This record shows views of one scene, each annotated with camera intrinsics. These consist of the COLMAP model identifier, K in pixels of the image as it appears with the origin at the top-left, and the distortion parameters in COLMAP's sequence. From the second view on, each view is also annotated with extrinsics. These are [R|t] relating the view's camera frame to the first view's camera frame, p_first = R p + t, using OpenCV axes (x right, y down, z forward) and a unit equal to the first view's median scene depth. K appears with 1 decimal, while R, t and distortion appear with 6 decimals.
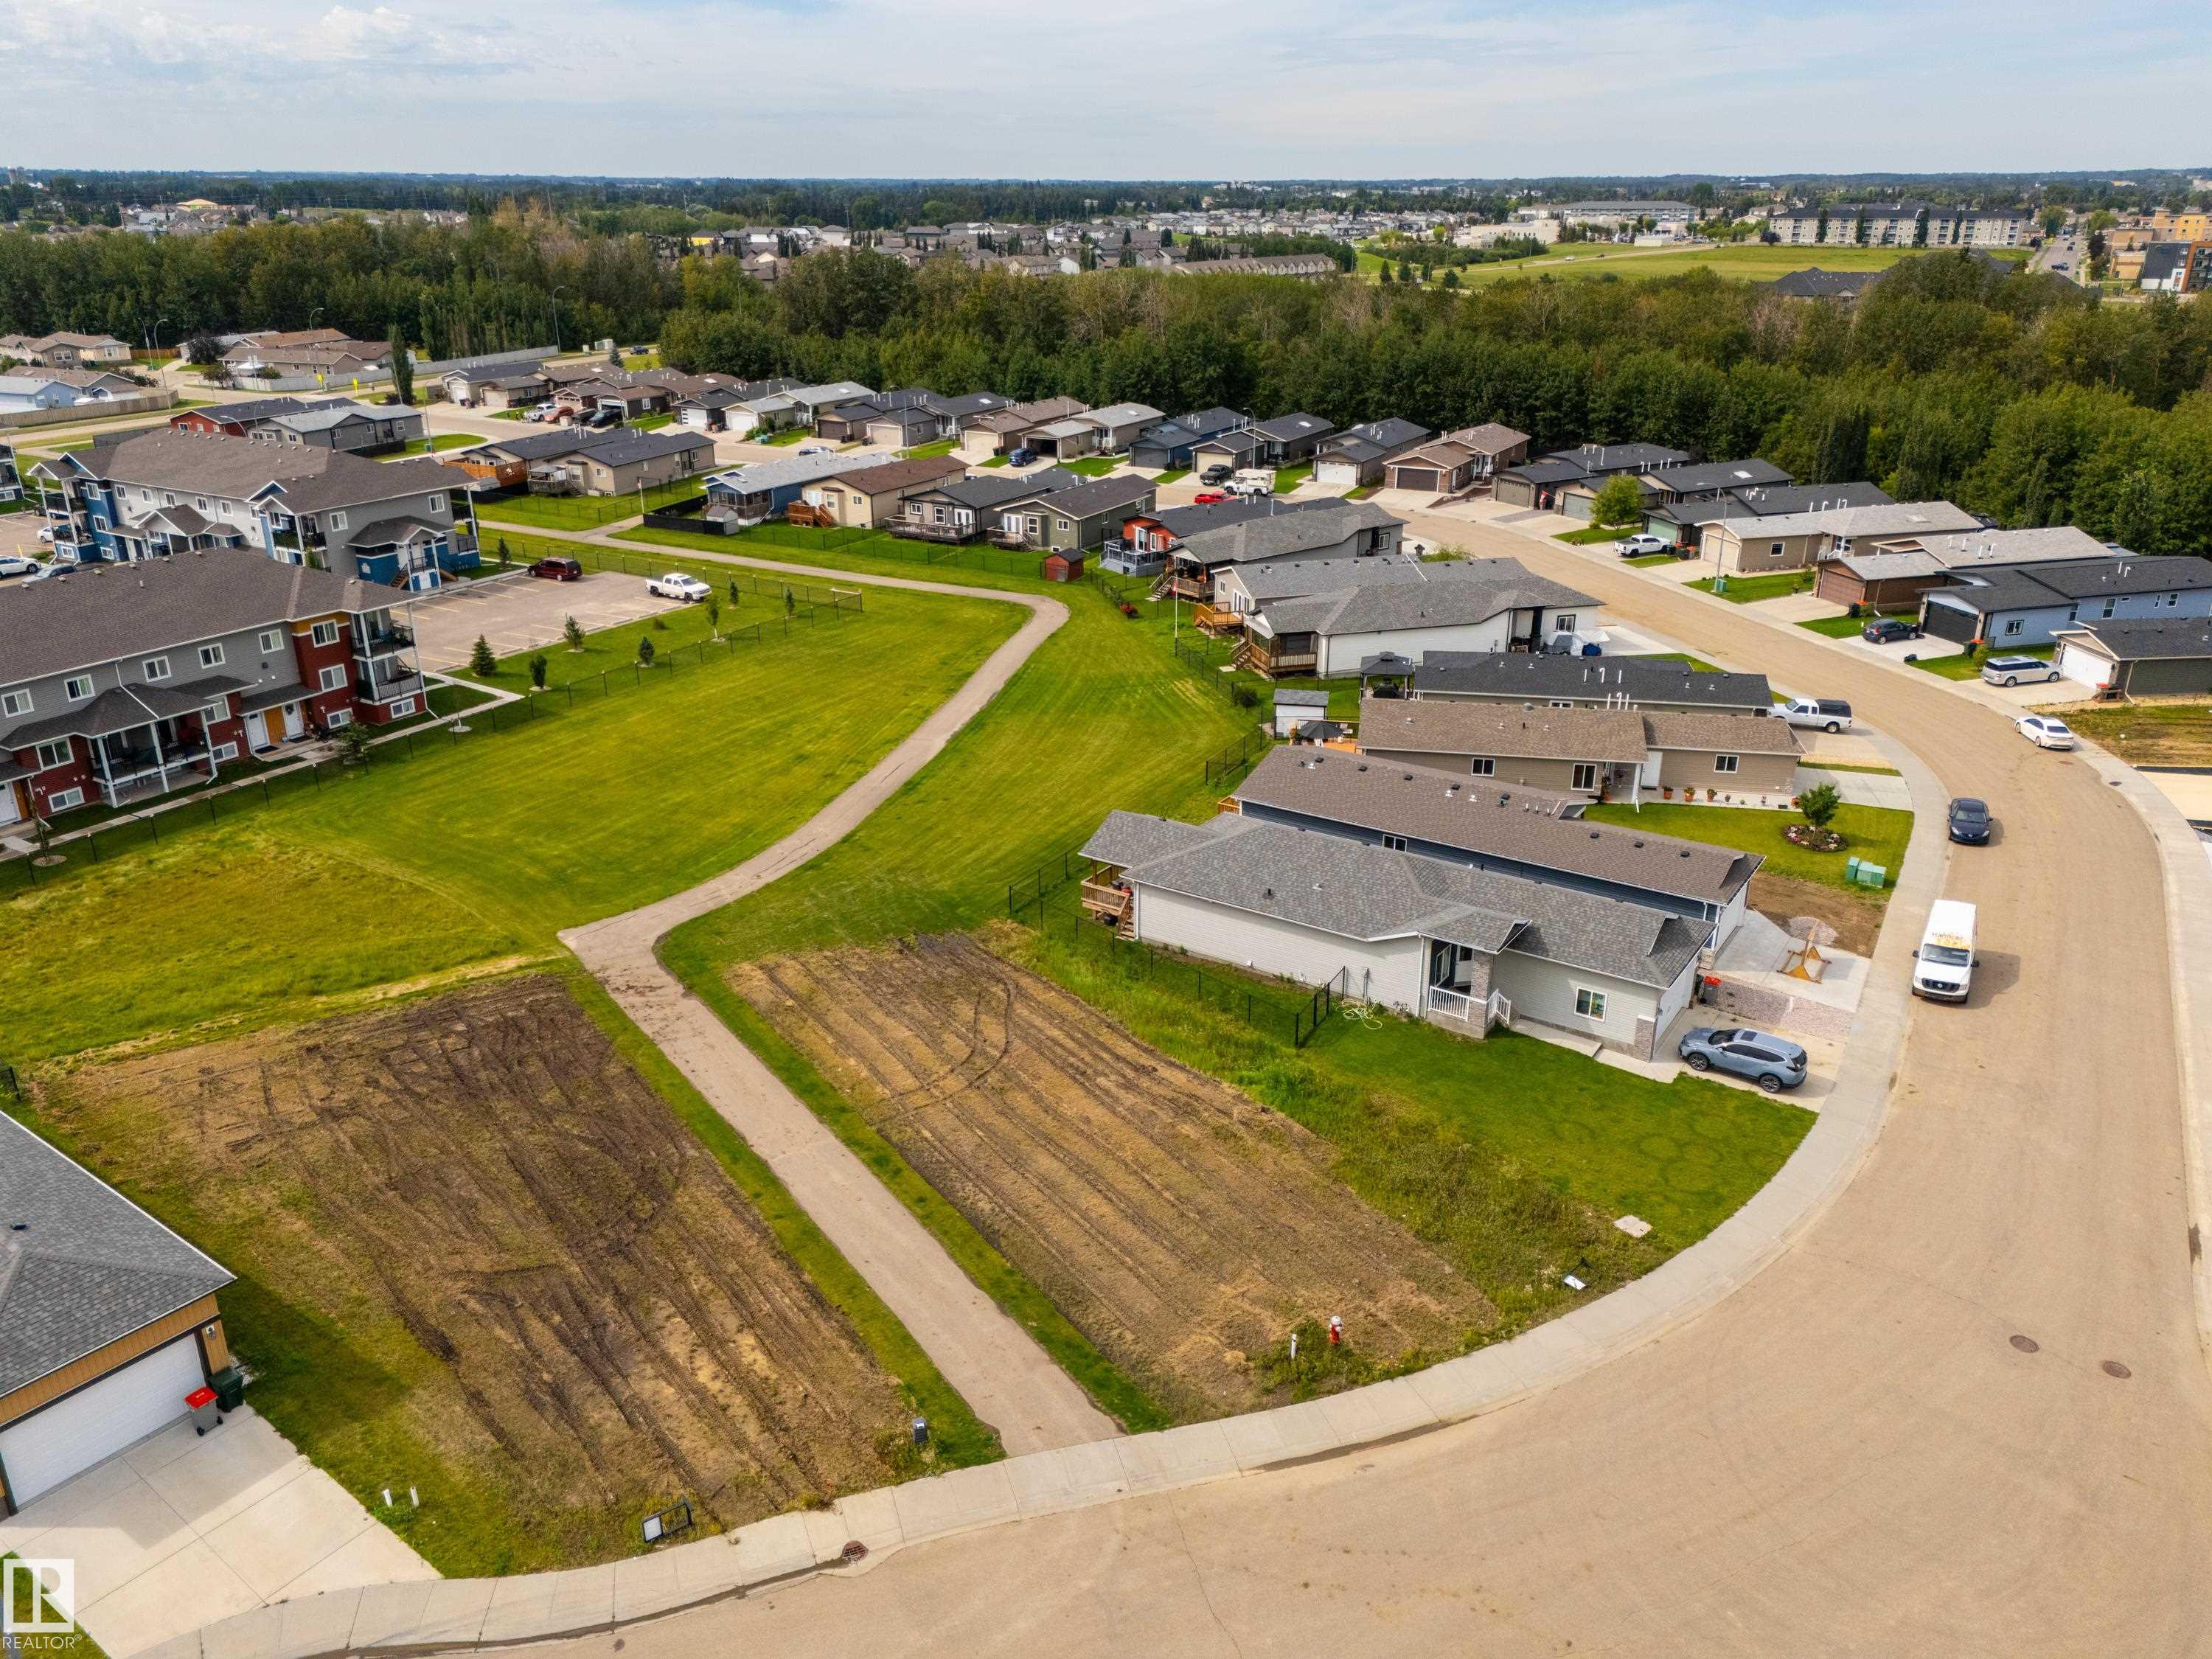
lens RADIAL K [[1619.1, 0, 1105.0], [0, 1619.1, 821.0], [0, 0, 1]] dist [0.077028, -0.070106]
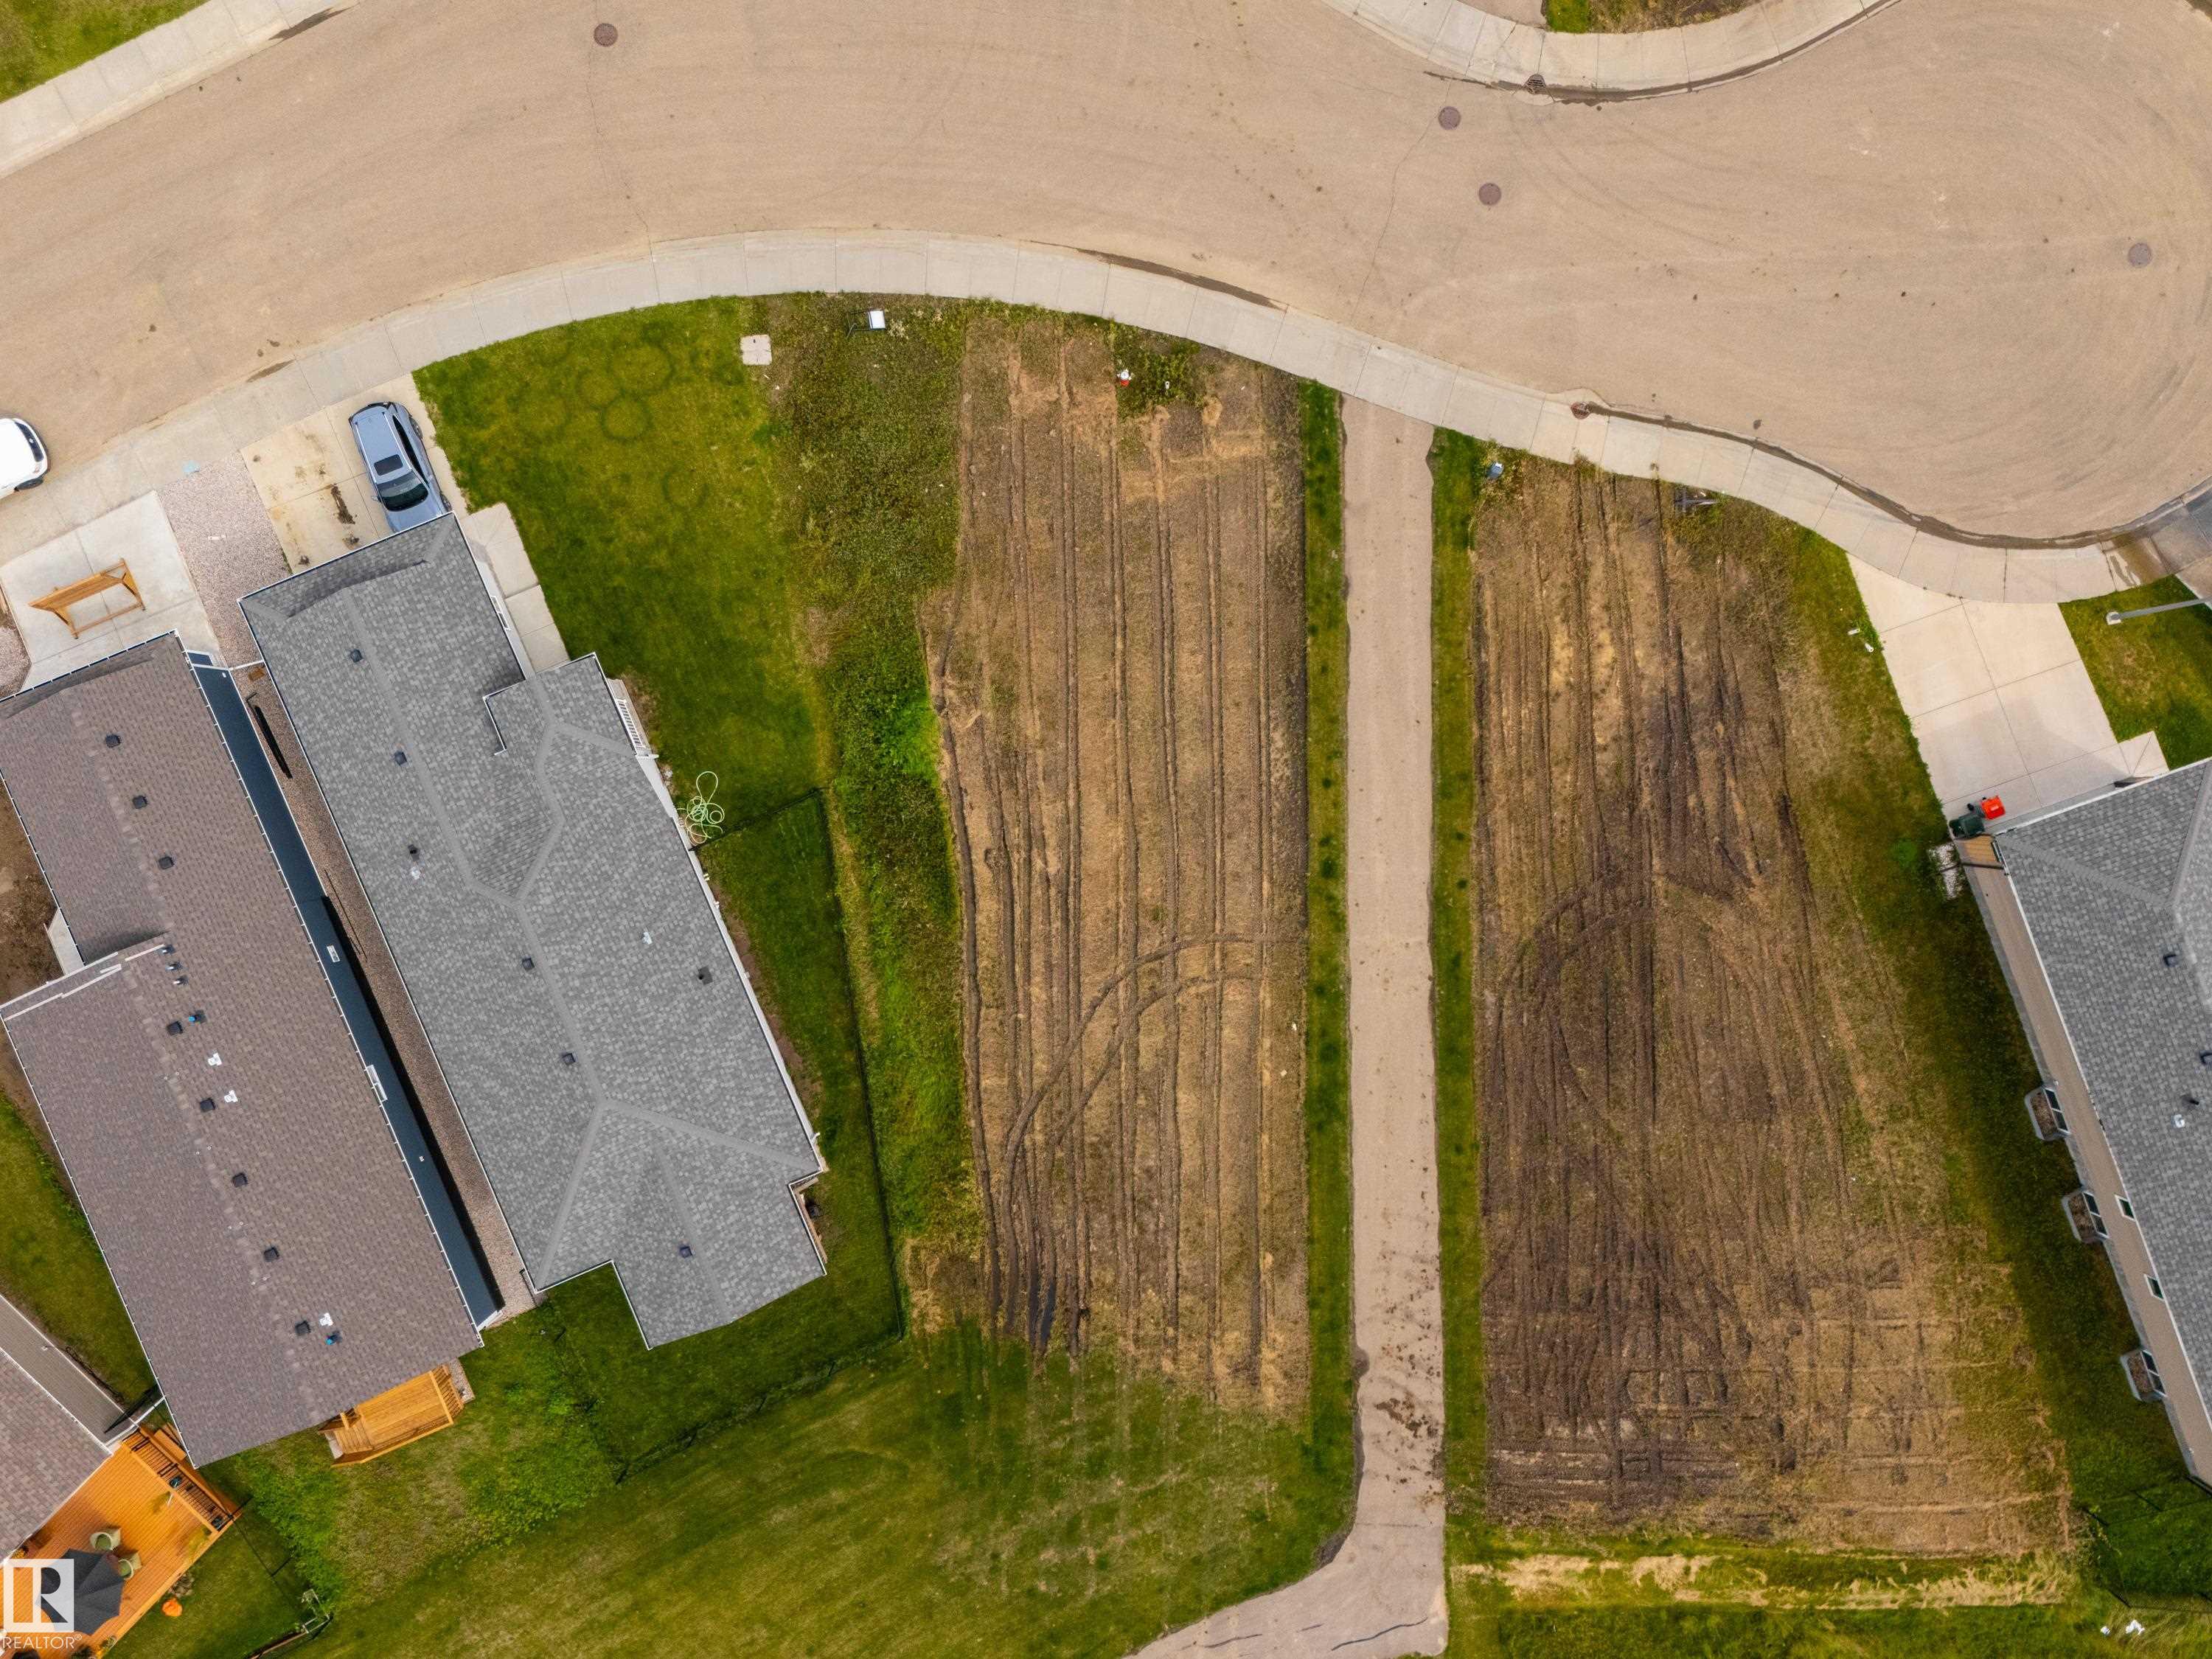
lens RADIAL K [[1752.3, 0, 1114.5], [0, 1752.3, 790.8], [0, 0, 1]] dist [0.069678, -0.060472]
pose [[-0.832465, -0.553891, -0.014394, 0.006357], [0.190834, -0.311007, 0.931051, -0.676867], [-0.520177, 0.772321, 0.364604, 0.595873]]
